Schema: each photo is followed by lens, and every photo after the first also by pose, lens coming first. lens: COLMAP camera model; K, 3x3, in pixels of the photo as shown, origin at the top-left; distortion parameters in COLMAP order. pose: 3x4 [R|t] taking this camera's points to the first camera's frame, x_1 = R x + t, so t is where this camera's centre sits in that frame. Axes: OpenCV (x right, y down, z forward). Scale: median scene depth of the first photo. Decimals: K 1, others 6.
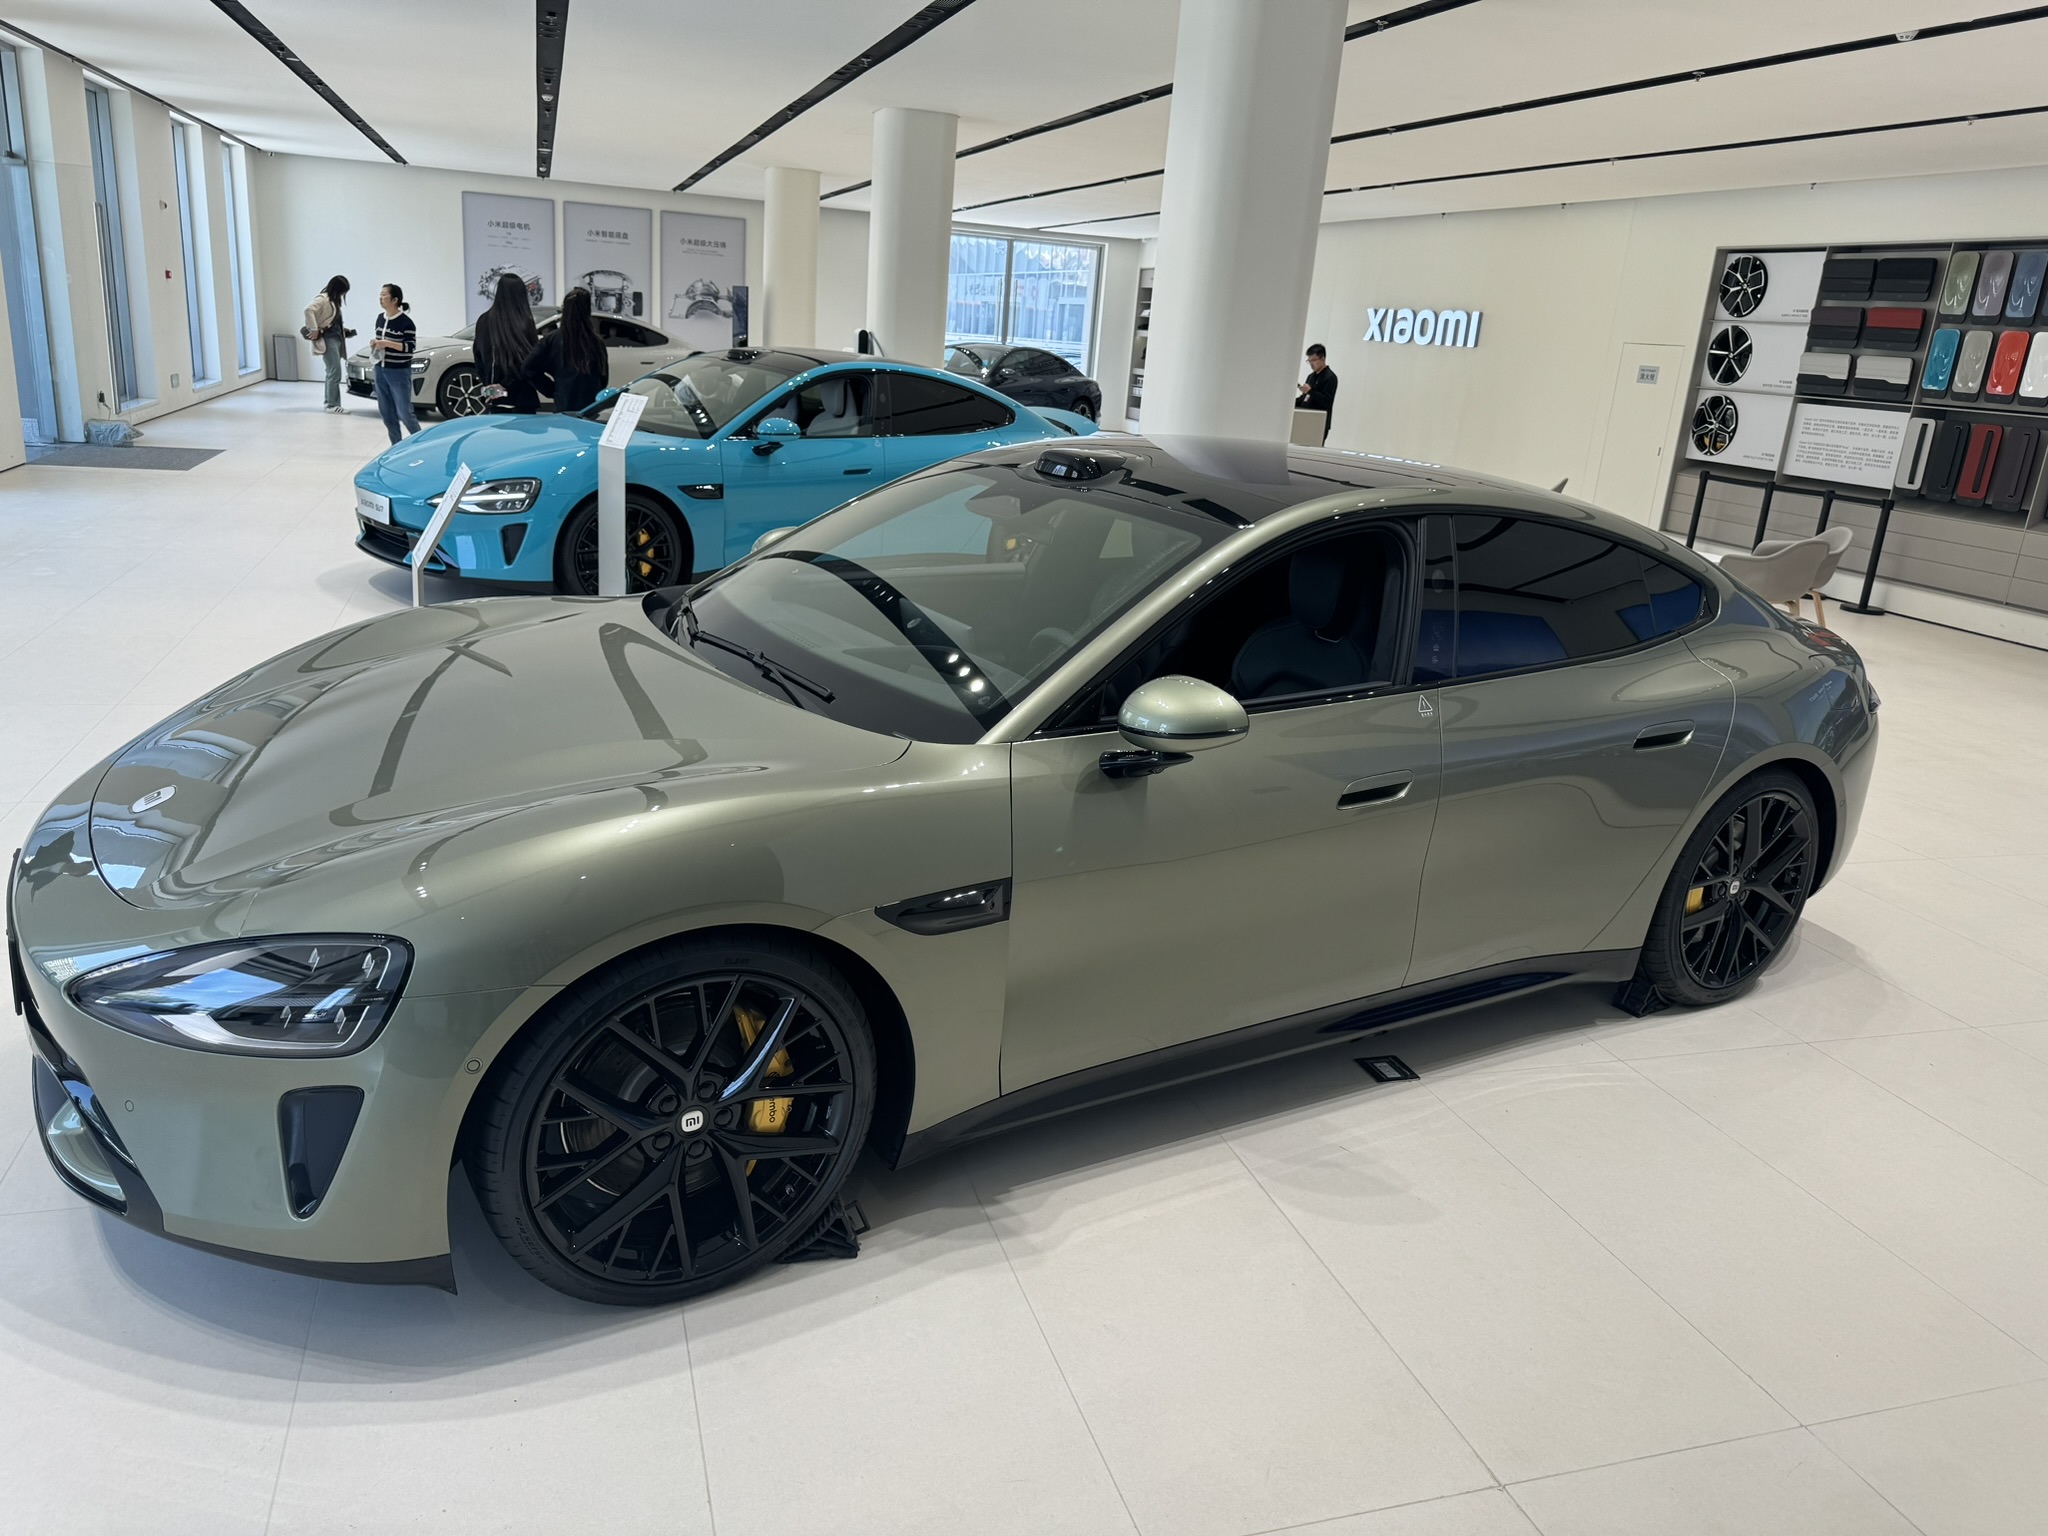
lens RADIAL K [[1444.0, 0, 1008.4], [0, 1444.0, 773.8], [0, 0, 1]] dist [0.020930, -0.018654]
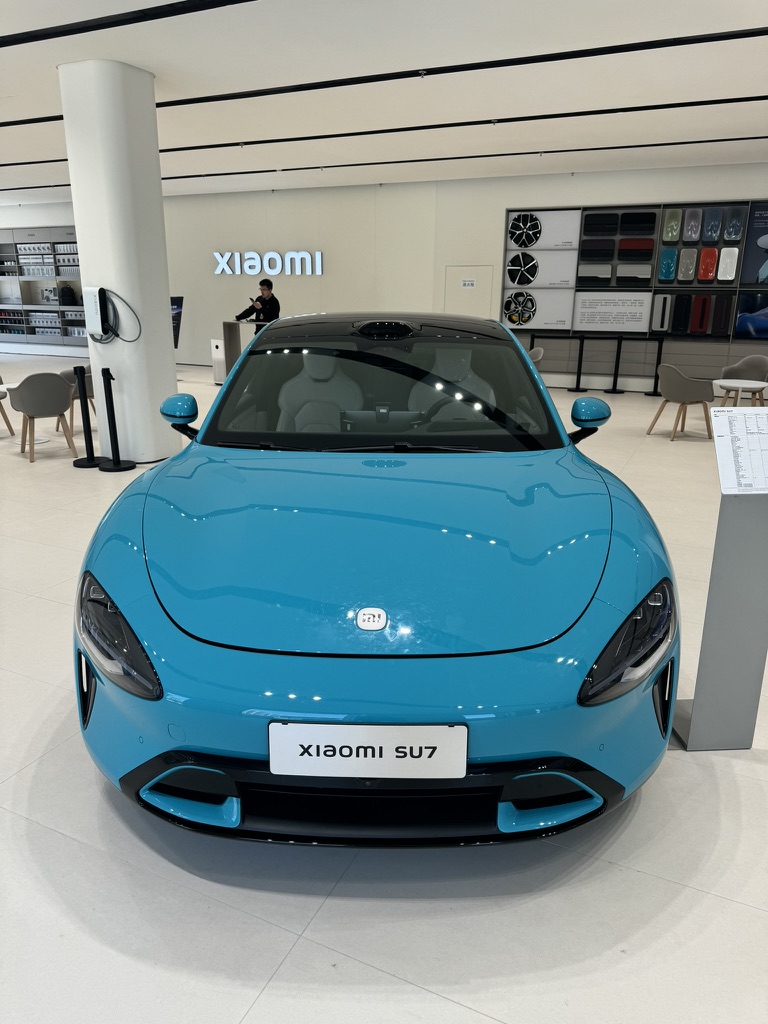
lens RADIAL K [[722.0, 0, 392.0], [0, 722.0, 505.1], [0, 0, 1]] dist [0.020930, -0.018654]
pose [[0.670595, -0.283747, 0.685412, -0.327522], [0.263767, 0.954780, 0.137195, -0.177989], [-0.693346, 0.088787, 0.715114, 0.503185]]
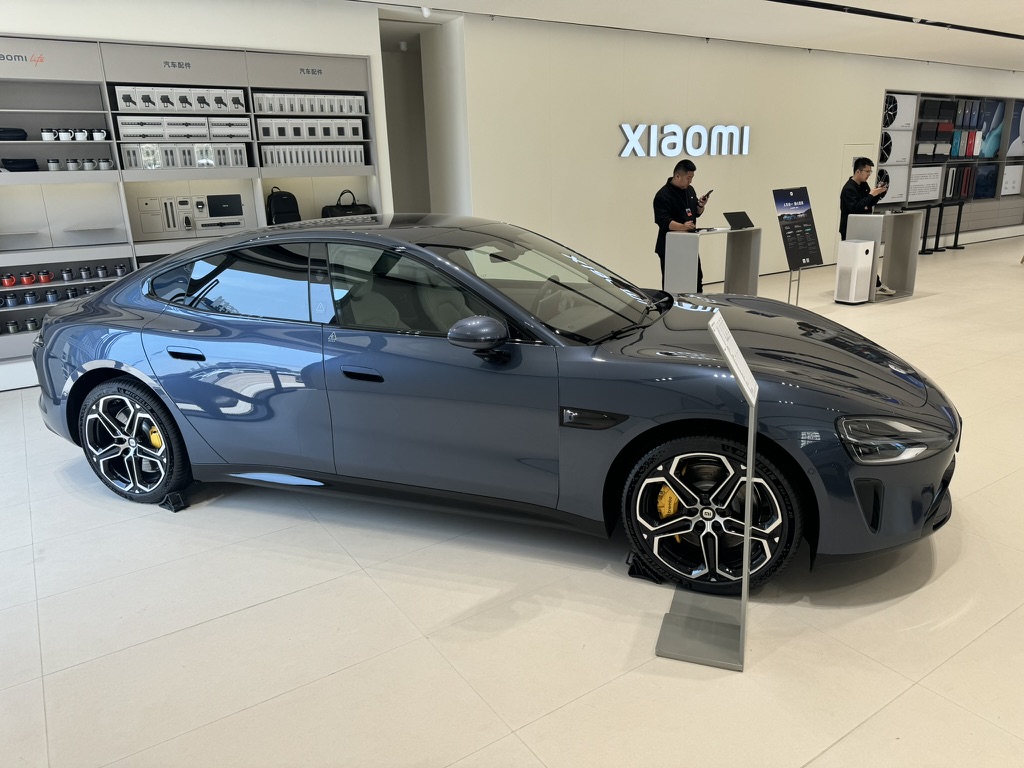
lens RADIAL K [[722.0, 0, 481.8], [0, 722.0, 349.2], [0, 0, 1]] dist [0.020930, -0.018654]
pose [[-0.278246, -0.277659, 0.919503, -0.311500], [0.299999, 0.884293, 0.357808, -0.567136], [-0.912458, 0.375409, -0.162753, 1.778024]]
